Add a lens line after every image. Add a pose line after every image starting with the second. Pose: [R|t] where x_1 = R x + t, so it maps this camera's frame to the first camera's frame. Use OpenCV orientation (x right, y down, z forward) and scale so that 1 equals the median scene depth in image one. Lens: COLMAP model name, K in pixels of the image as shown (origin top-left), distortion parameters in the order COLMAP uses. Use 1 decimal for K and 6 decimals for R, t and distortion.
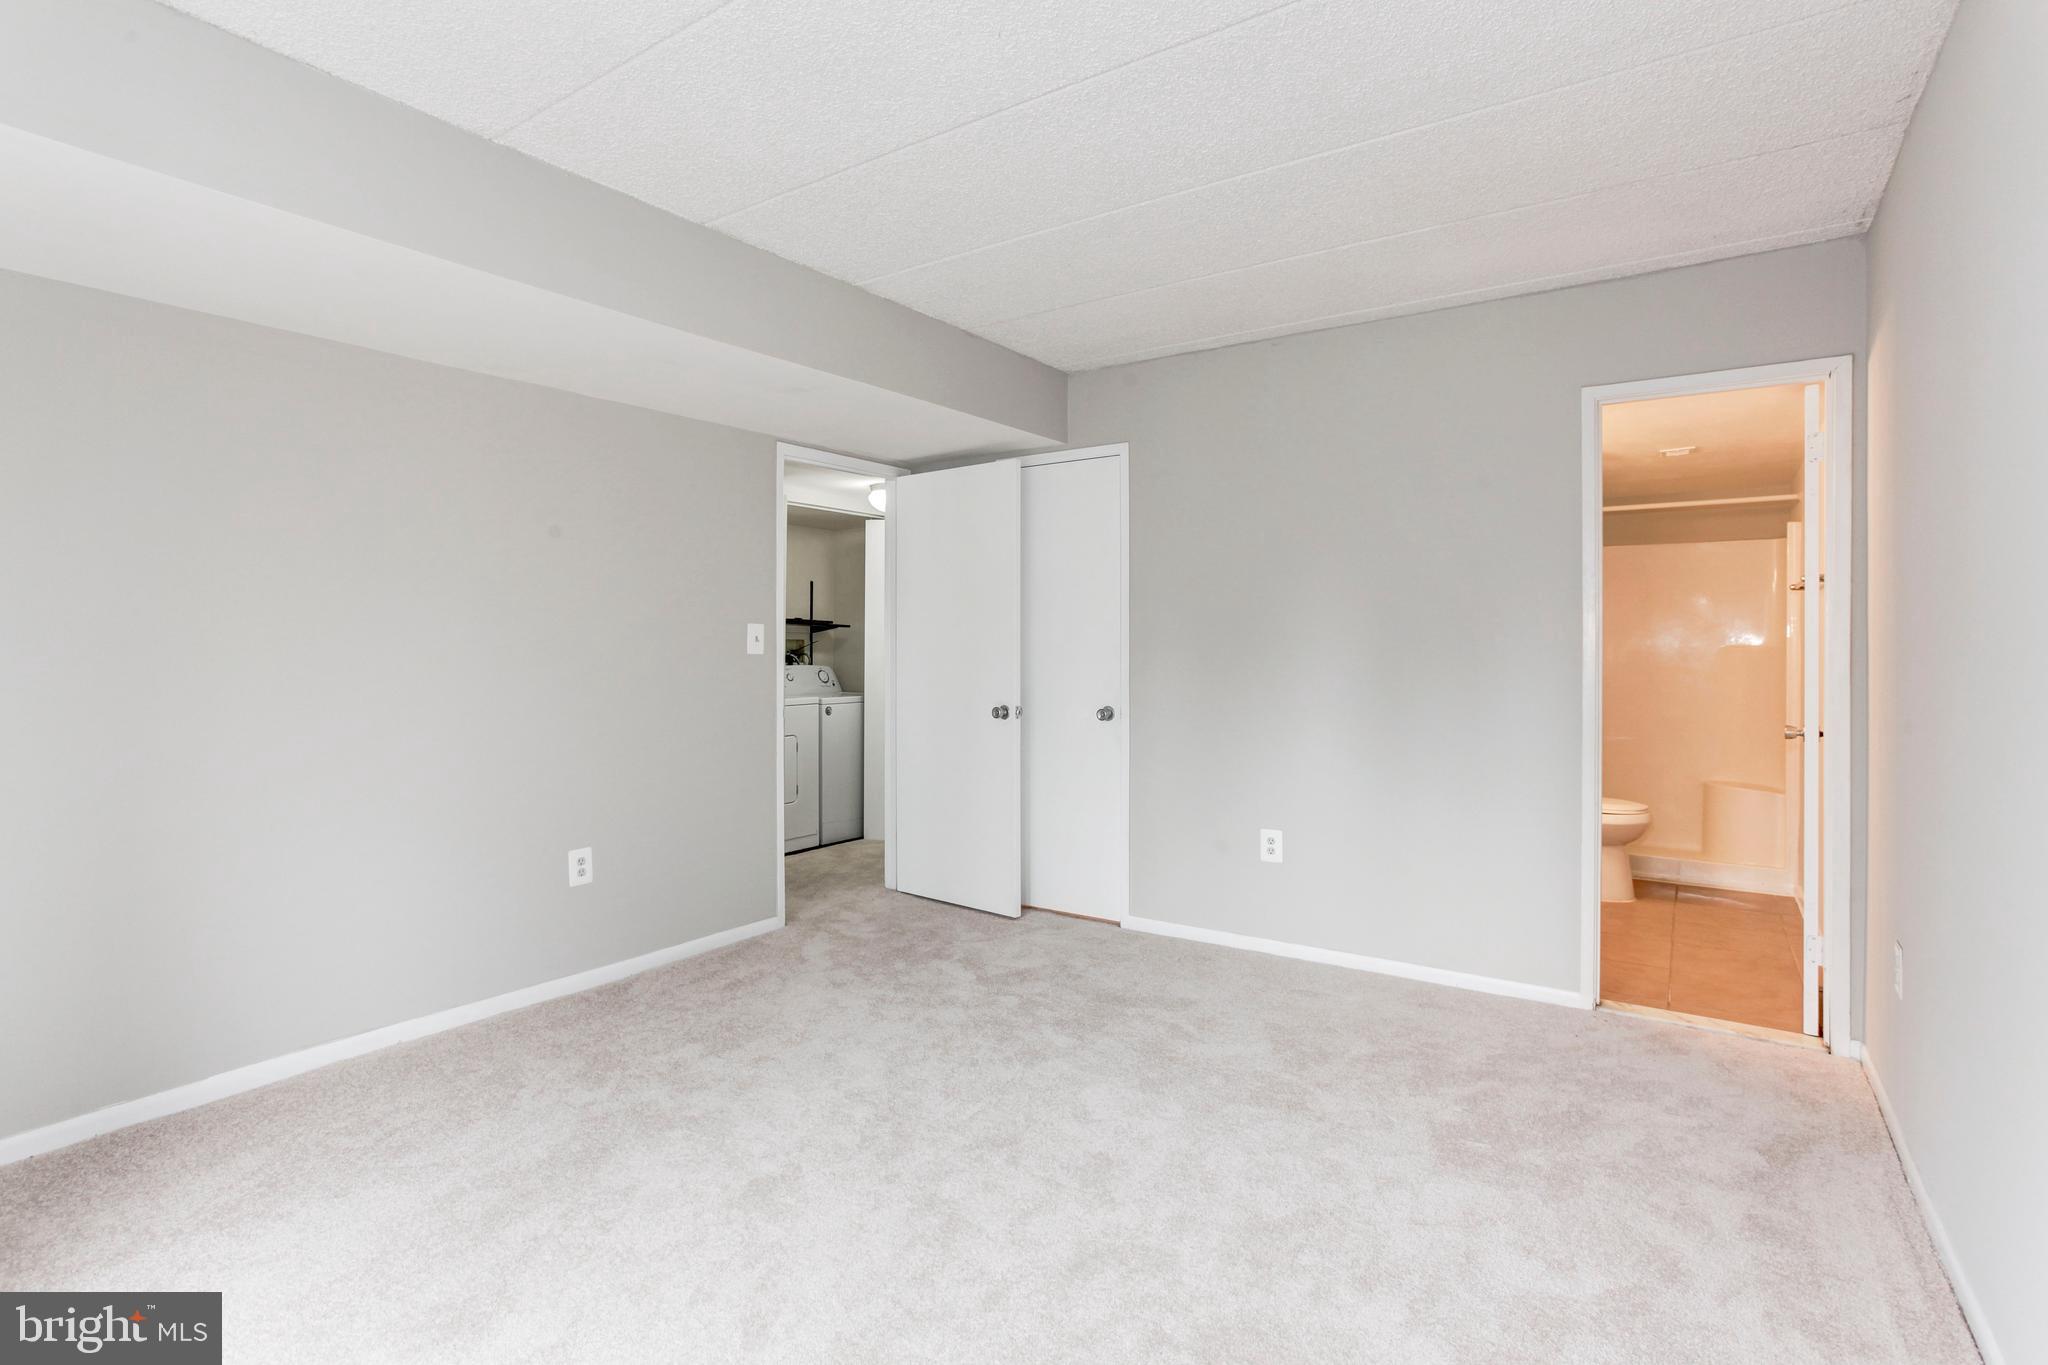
lens RADIAL K [[1037.2, 0, 1021.1], [0, 1037.2, 675.3], [0, 0, 1]] dist [-0.045126, 0.018634]
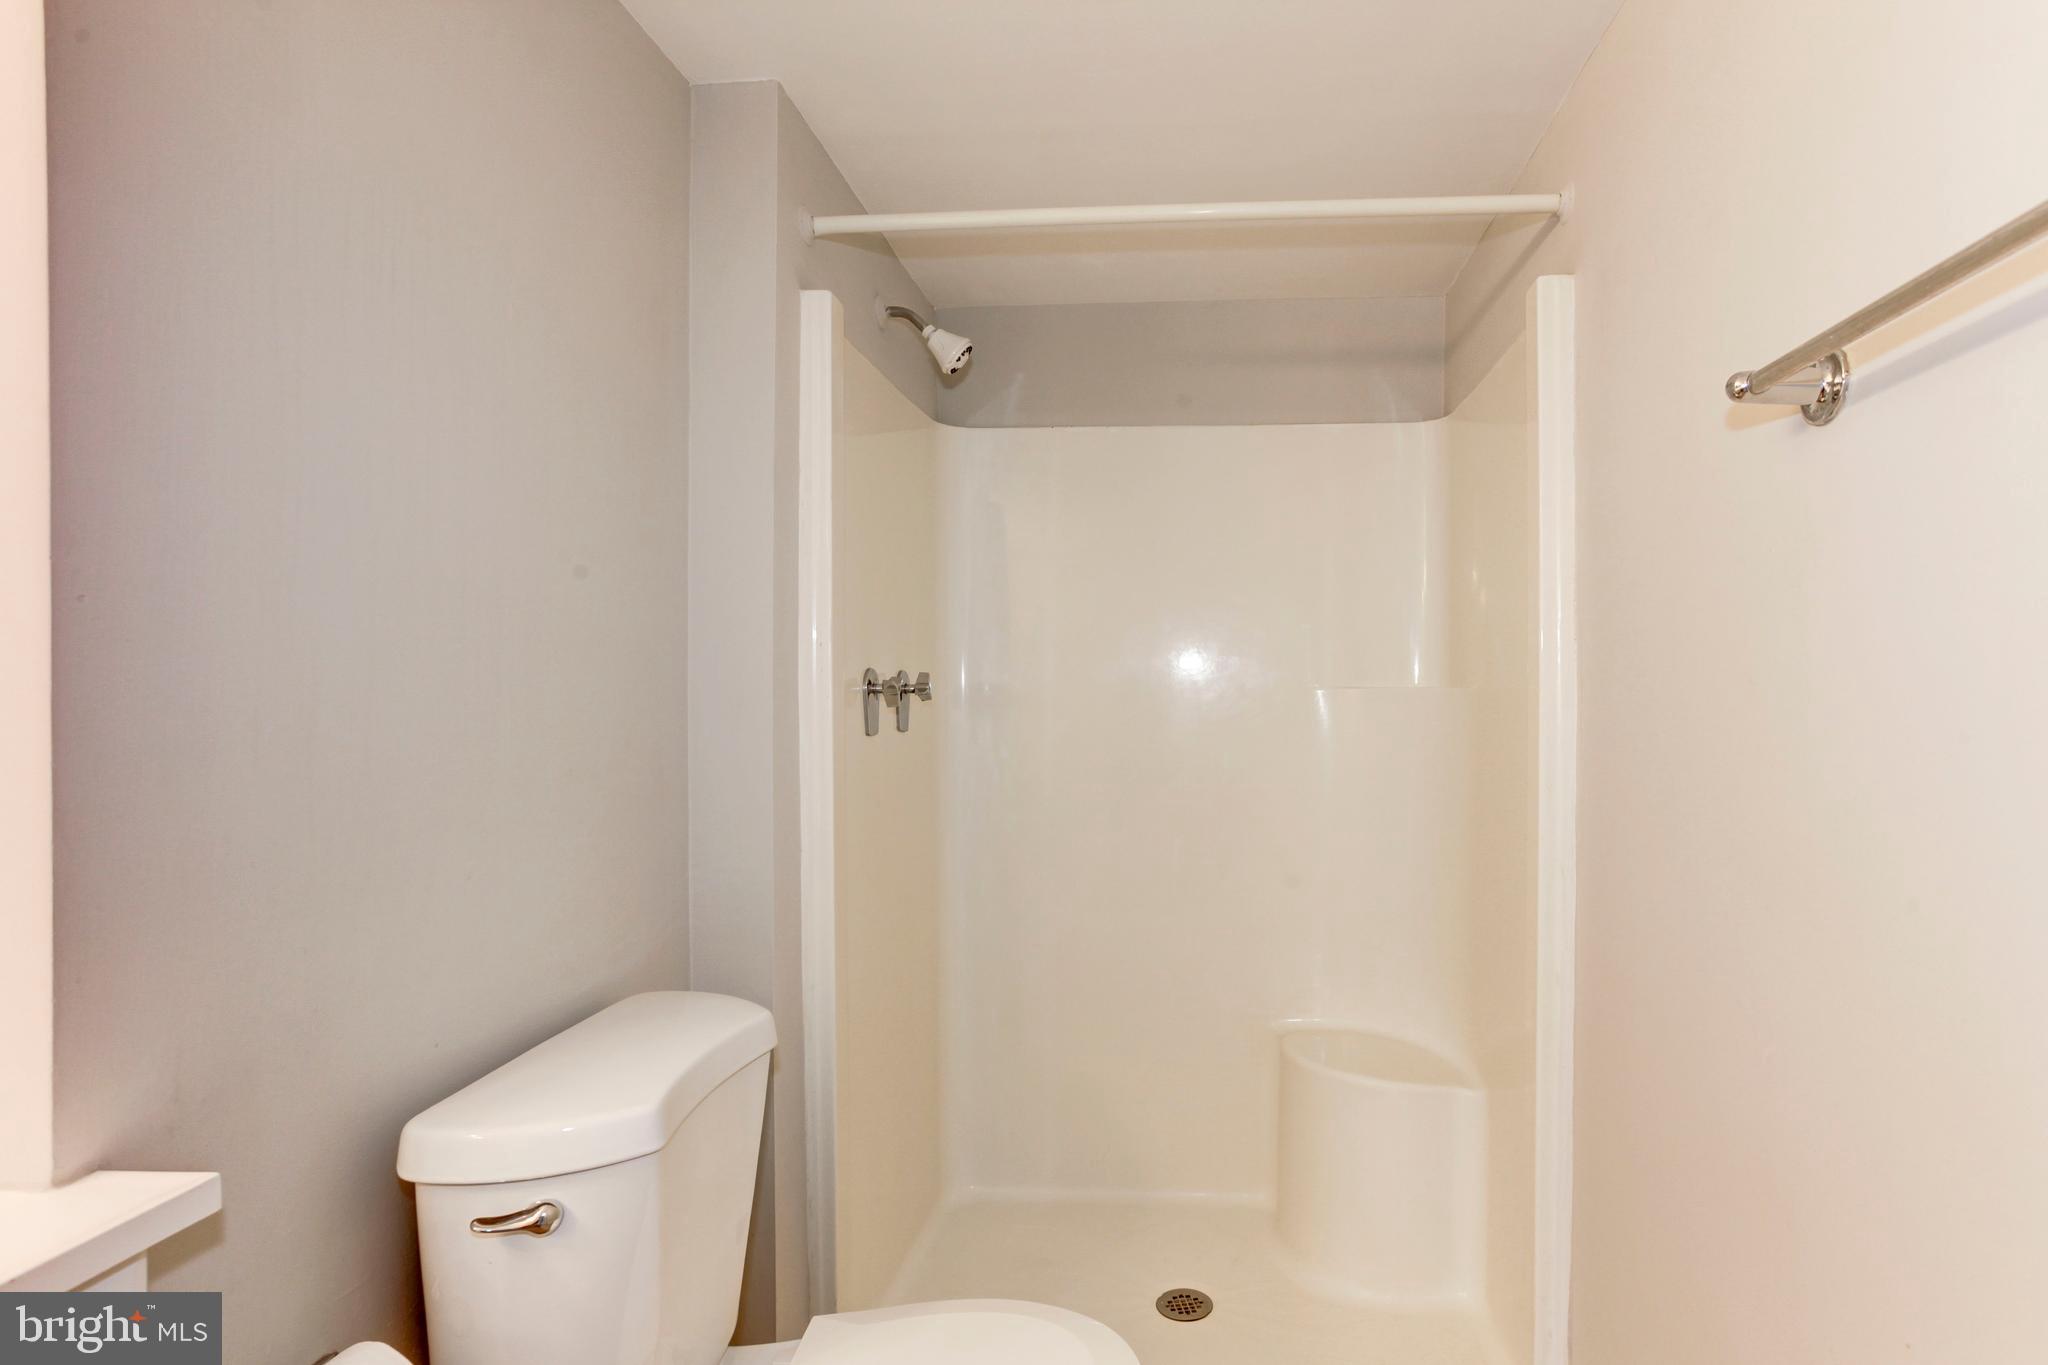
lens RADIAL K [[1037.2, 0, 1021.1], [0, 1037.2, 675.3], [0, 0, 1]] dist [-0.045126, 0.018634]
pose [[0.913733, 0.008804, 0.406220, 0.429775], [0.006276, 0.999340, -0.035776, -0.022278], [-0.406267, 0.035240, 0.913075, 0.691920]]
